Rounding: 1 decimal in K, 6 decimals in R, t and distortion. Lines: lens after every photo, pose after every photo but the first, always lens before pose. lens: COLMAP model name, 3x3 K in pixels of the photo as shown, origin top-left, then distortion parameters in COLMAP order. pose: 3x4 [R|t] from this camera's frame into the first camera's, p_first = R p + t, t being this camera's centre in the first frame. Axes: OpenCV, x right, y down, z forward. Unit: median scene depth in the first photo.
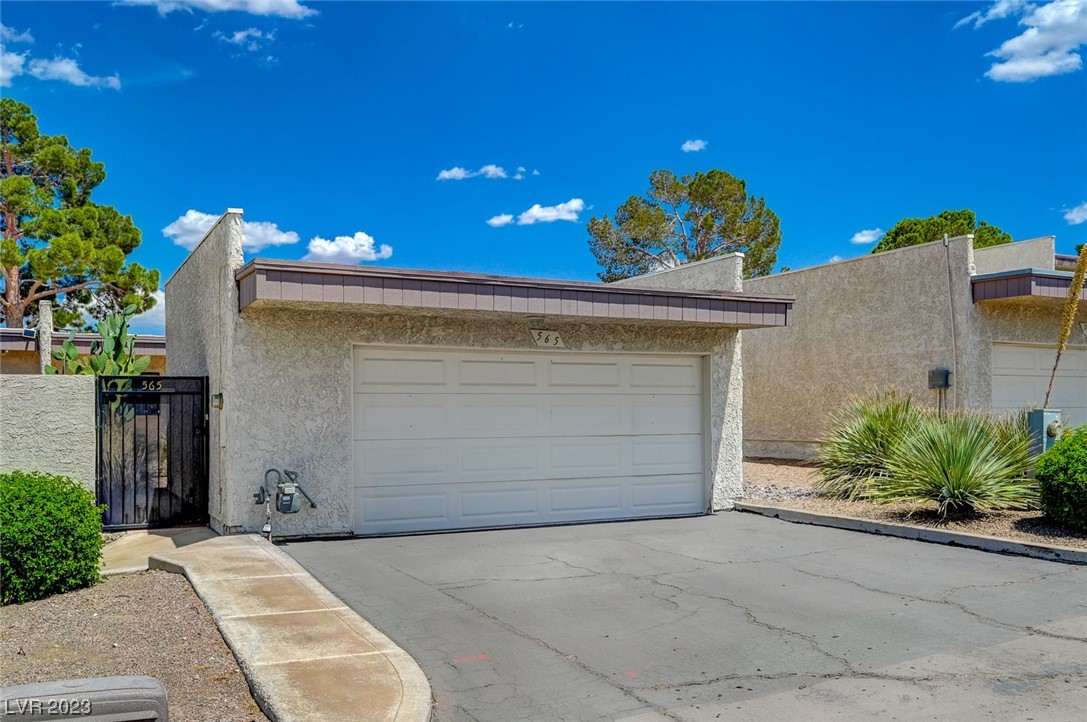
lens RADIAL K [[960.3, 0, 548.2], [0, 960.3, 407.7], [0, 0, 1]] dist [-0.002701, 0.003397]
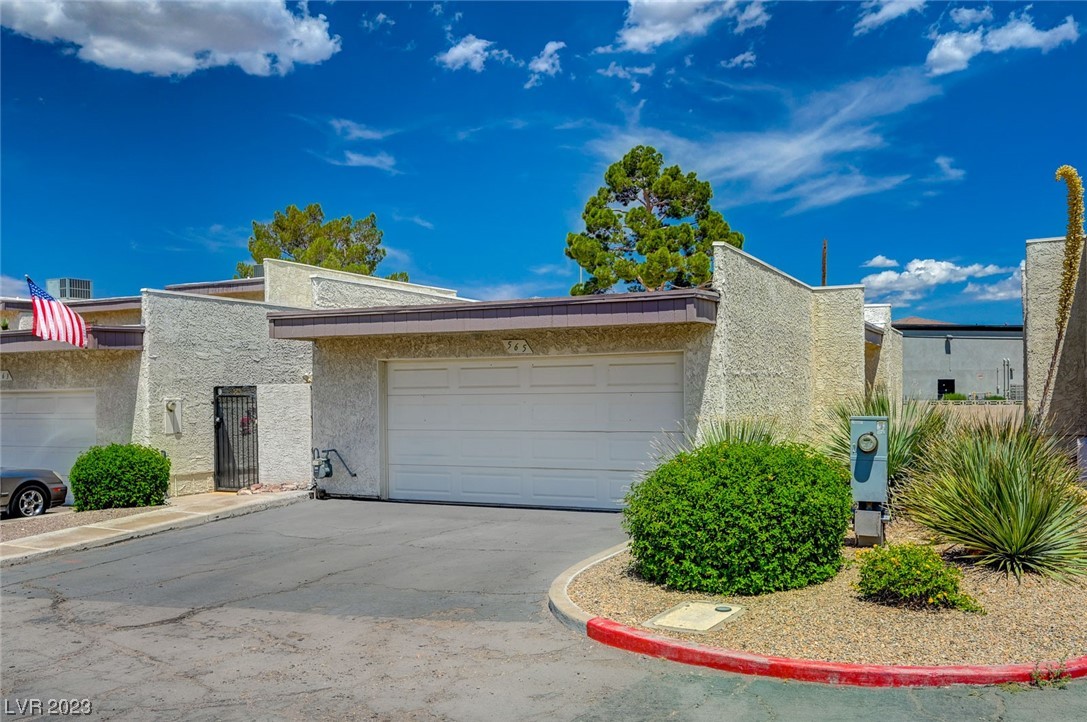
lens RADIAL K [[960.3, 0, 548.2], [0, 960.3, 407.7], [0, 0, 1]] dist [-0.002701, 0.003397]
pose [[0.605444, 0.012831, -0.795785, 0.897349], [0.014020, 0.999543, 0.026782, -0.027251], [0.795765, -0.027372, 0.604987, 0.308364]]
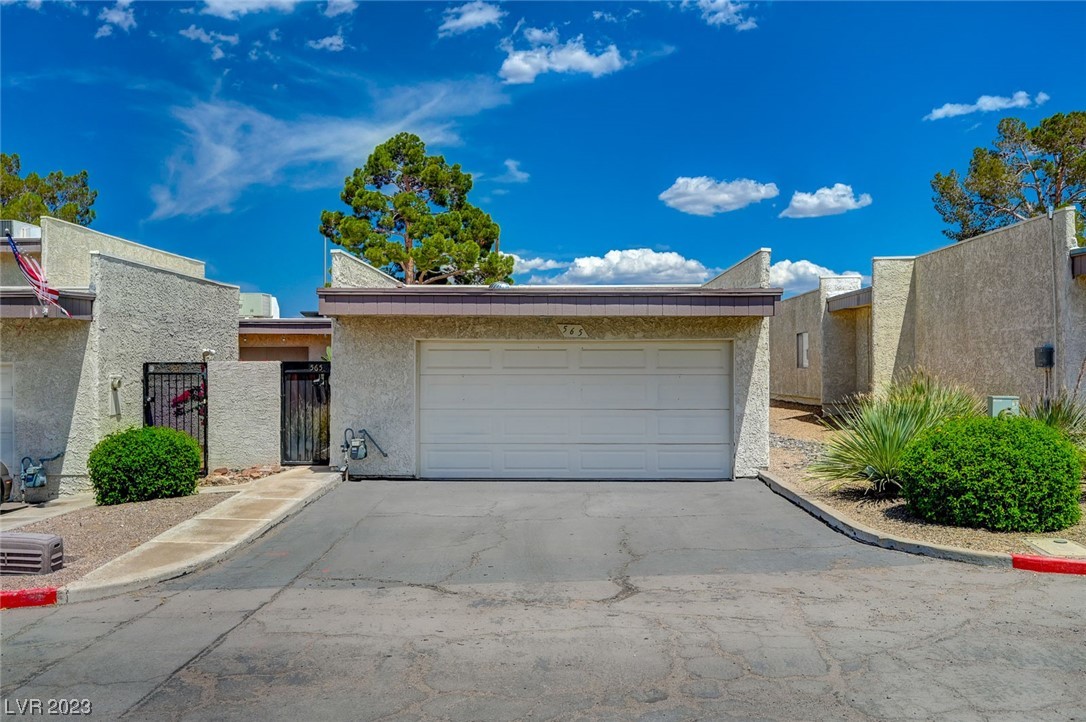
lens RADIAL K [[943.8, 0, 547.7], [0, 943.8, 359.3], [0, 0, 1]] dist [-0.002592, -0.002891]
pose [[0.880295, 0.002166, -0.474421, 0.524634], [-0.002039, 0.999998, 0.000782, -0.034080], [0.474422, 0.000279, 0.880298, -0.091919]]
